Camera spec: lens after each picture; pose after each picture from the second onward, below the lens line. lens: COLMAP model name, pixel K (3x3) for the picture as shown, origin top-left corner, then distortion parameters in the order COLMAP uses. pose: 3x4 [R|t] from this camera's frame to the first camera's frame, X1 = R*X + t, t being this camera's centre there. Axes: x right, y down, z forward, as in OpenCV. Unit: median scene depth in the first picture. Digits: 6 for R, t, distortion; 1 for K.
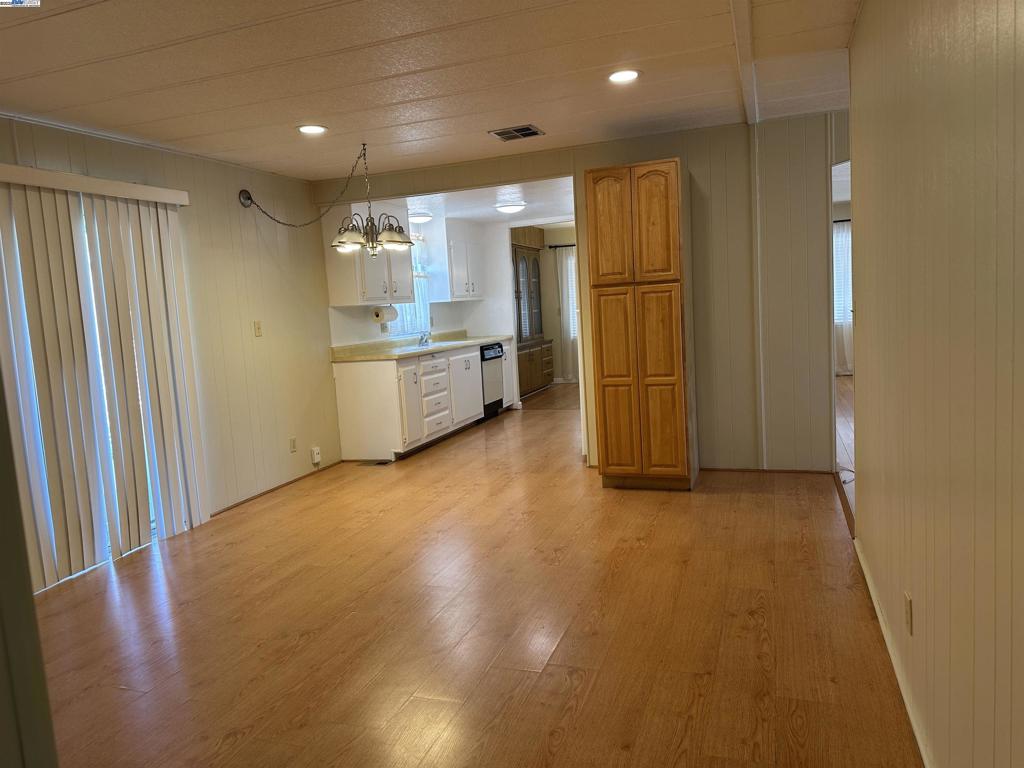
lens RADIAL K [[717.5, 0, 512.0], [0, 717.5, 384.0], [0, 0, 1]] dist [0.122659, -0.185911]
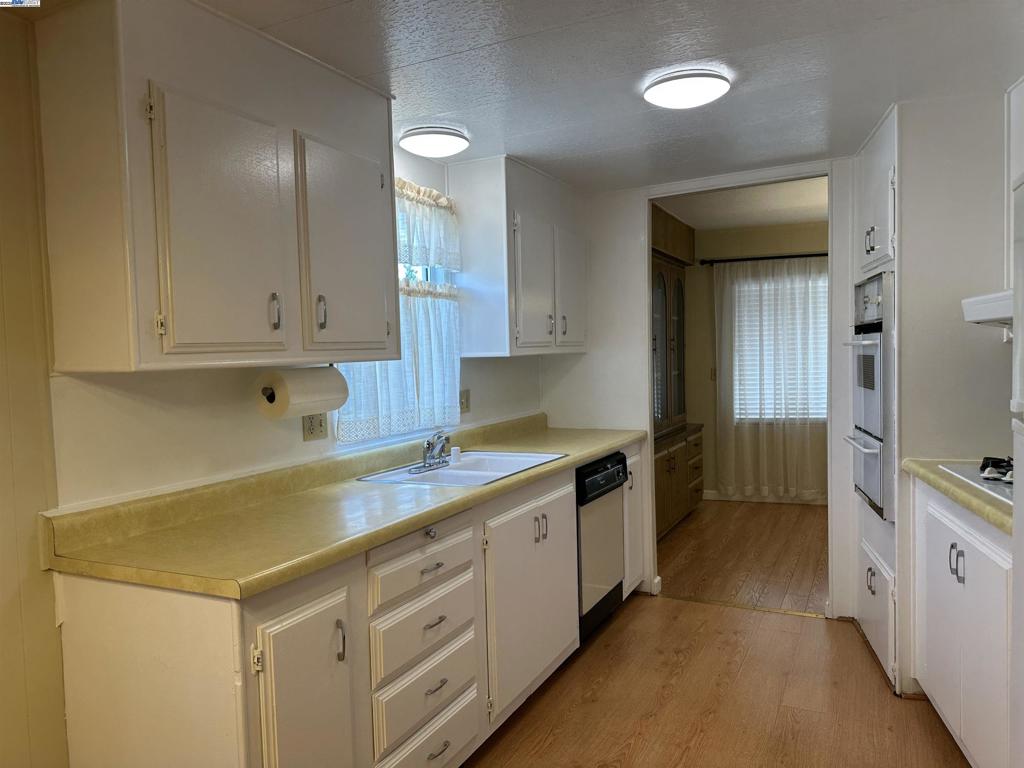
lens RADIAL K [[717.5, 0, 512.0], [0, 717.5, 384.0], [0, 0, 1]] dist [0.122659, -0.185911]
pose [[0.991783, 0.036443, -0.122633, -0.032634], [-0.044080, 0.997215, -0.060153, -0.074835], [0.120099, 0.065065, 0.990627, 0.597685]]
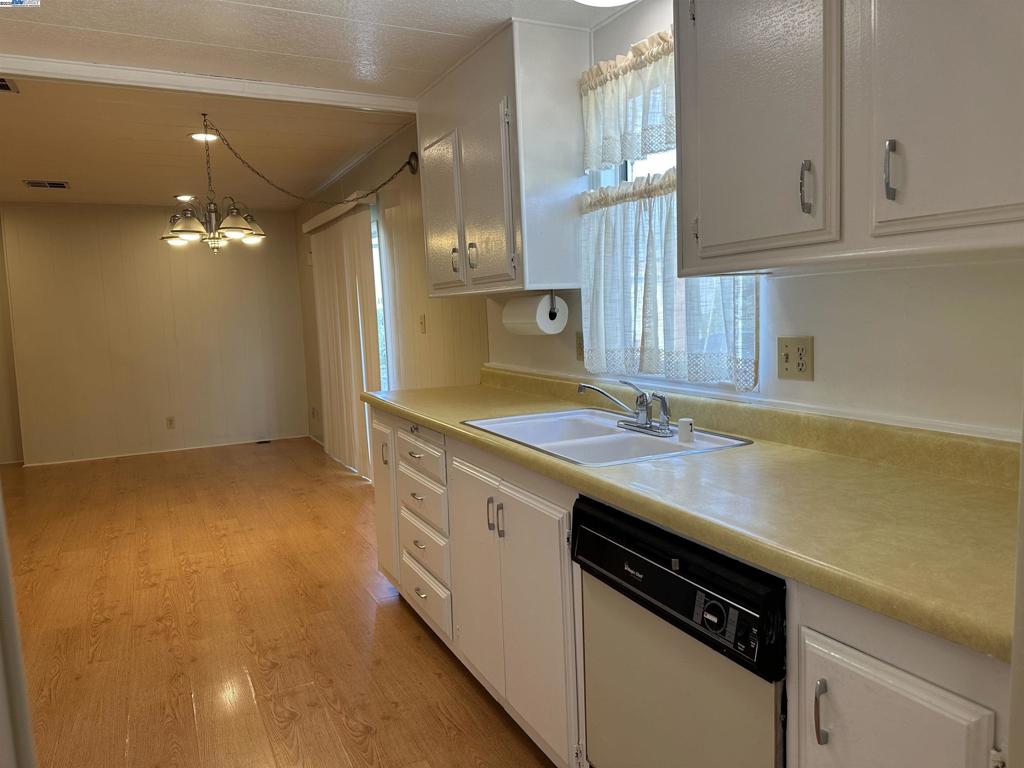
lens RADIAL K [[717.5, 0, 512.0], [0, 717.5, 384.0], [0, 0, 1]] dist [0.122659, -0.185911]
pose [[-0.684258, 0.161138, -0.711214, 0.119284], [-0.006421, 0.973912, 0.226834, -0.135206], [0.729212, 0.159780, -0.665373, 1.132474]]
